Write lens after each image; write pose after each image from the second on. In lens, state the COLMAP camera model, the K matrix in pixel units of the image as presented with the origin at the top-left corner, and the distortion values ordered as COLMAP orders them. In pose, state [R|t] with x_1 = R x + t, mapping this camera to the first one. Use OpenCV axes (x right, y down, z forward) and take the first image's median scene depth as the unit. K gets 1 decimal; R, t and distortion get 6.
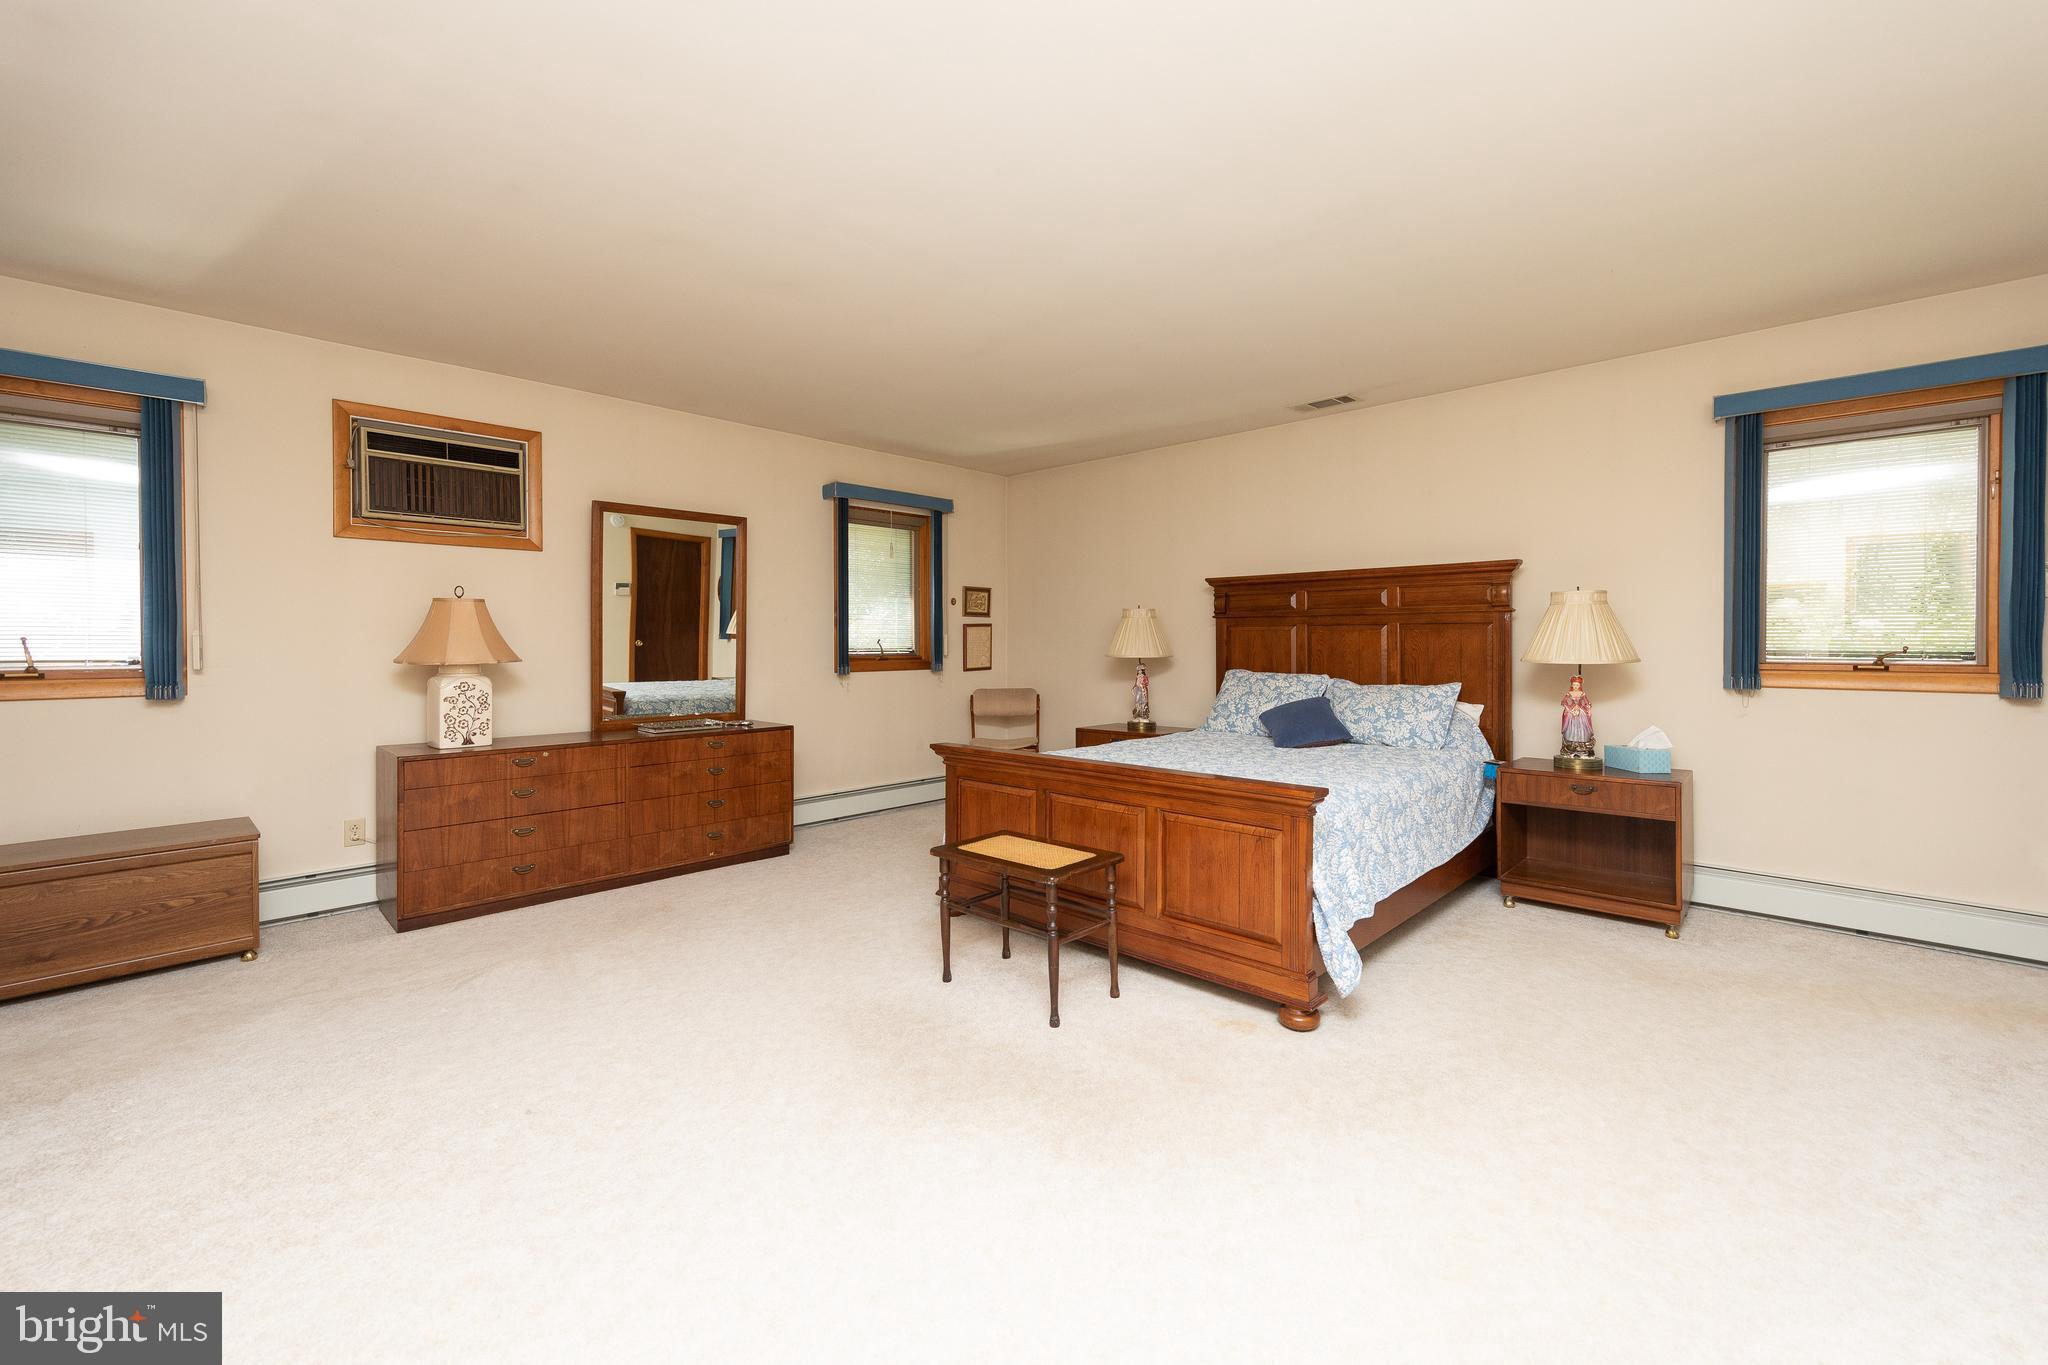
lens RADIAL K [[797.7, 0, 995.6], [0, 797.7, 641.6], [0, 0, 1]] dist [0.011610, -0.000053]
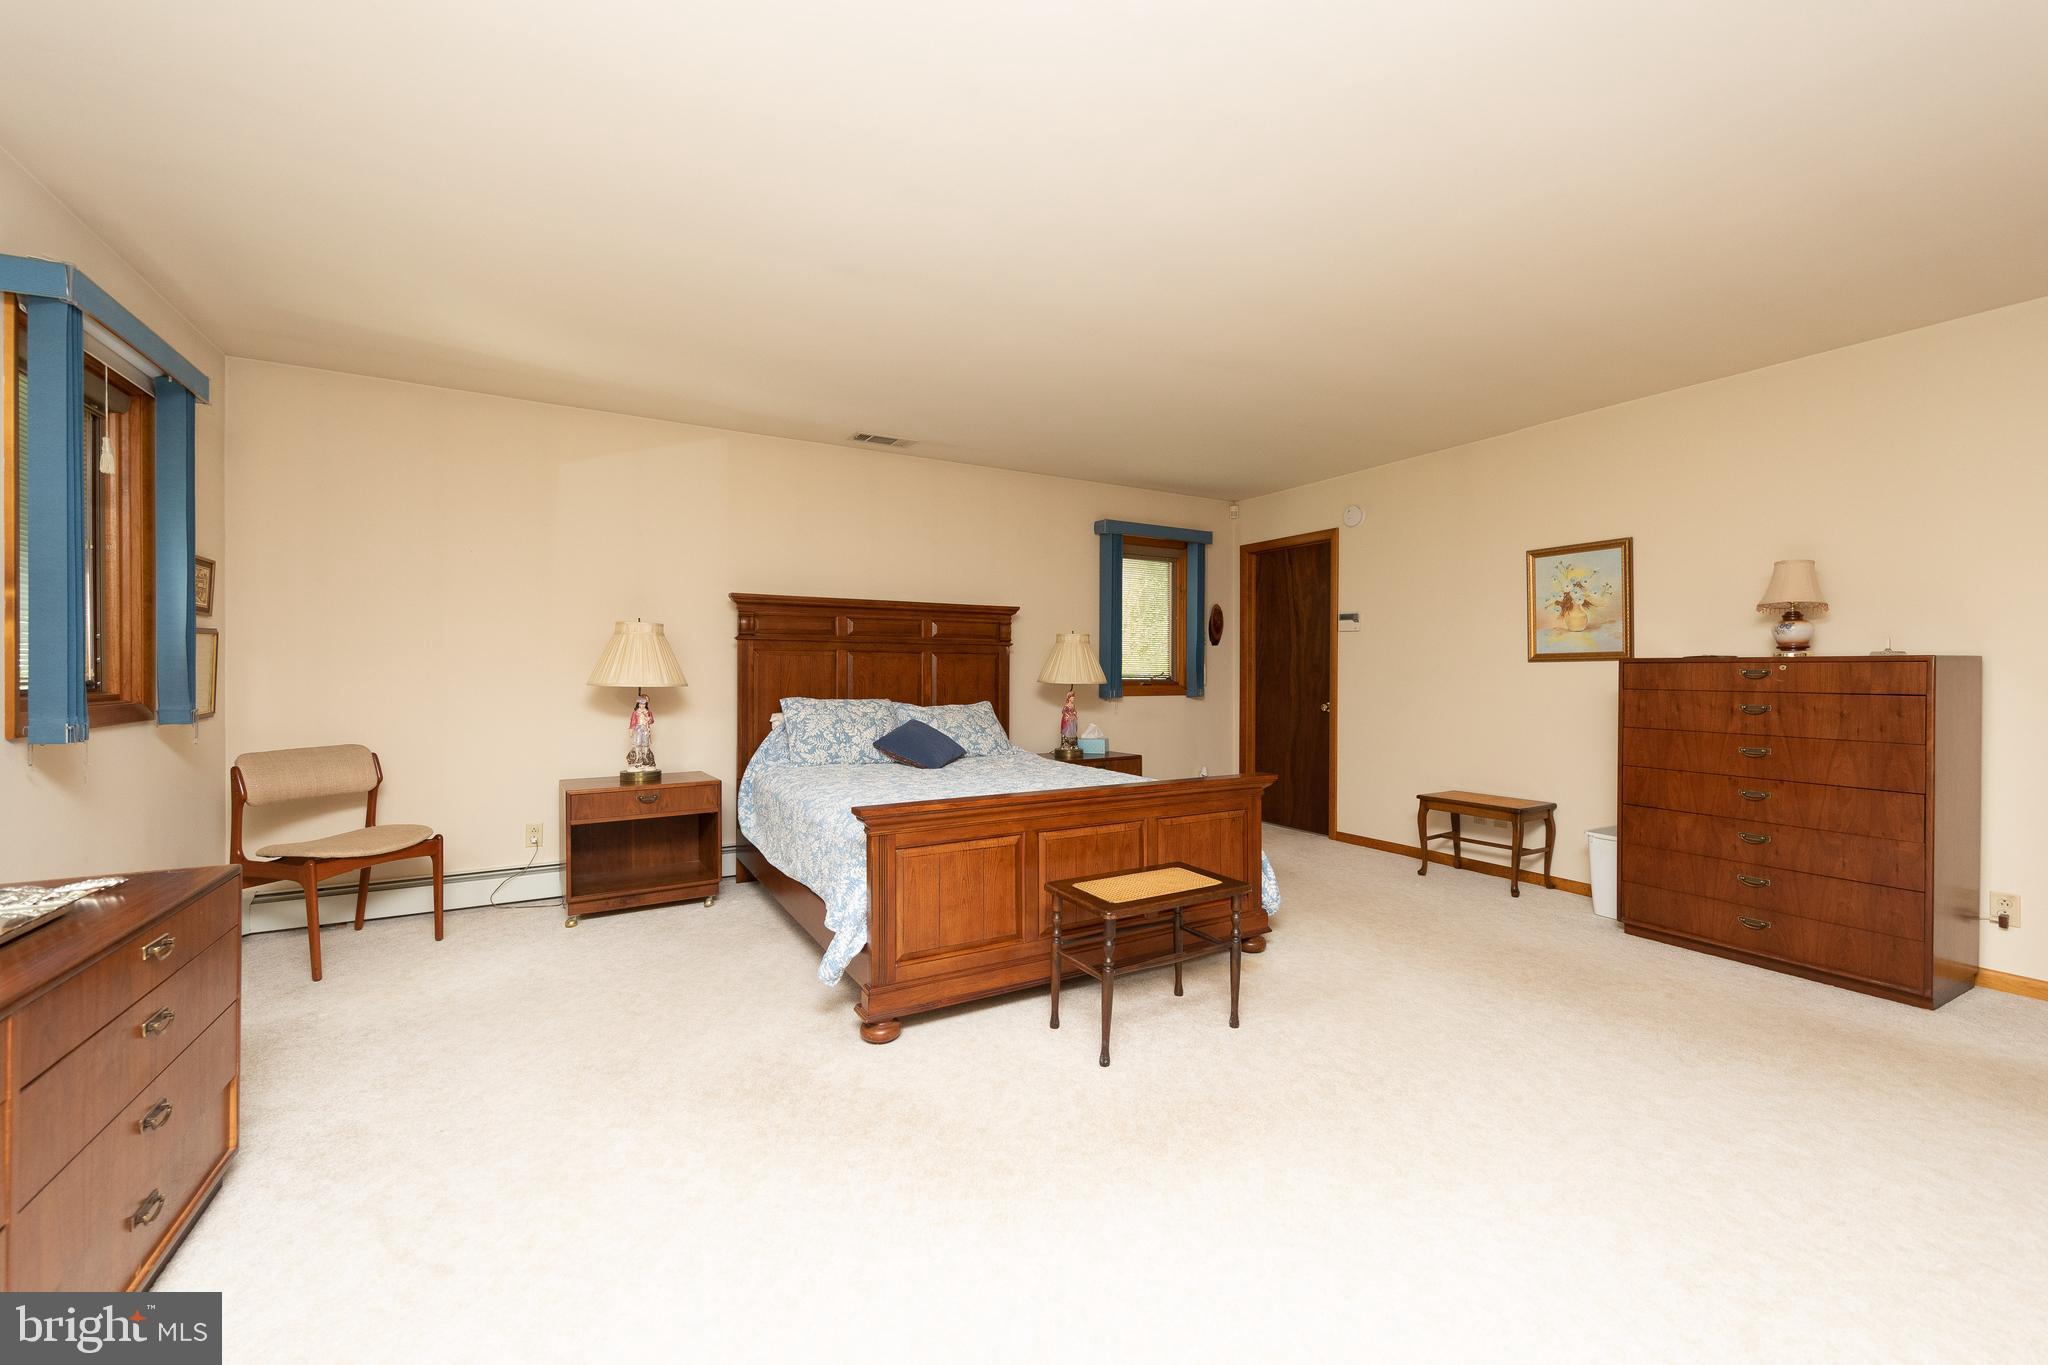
lens RADIAL K [[797.7, 0, 1034.3], [0, 797.7, 679.7], [0, 0, 1]] dist [0.011610, -0.000053]
pose [[0.293032, -0.010258, 0.956048, -0.562363], [-0.003849, 0.999922, 0.011909, 0.003111], [-0.956095, -0.007170, 0.292969, 0.523086]]
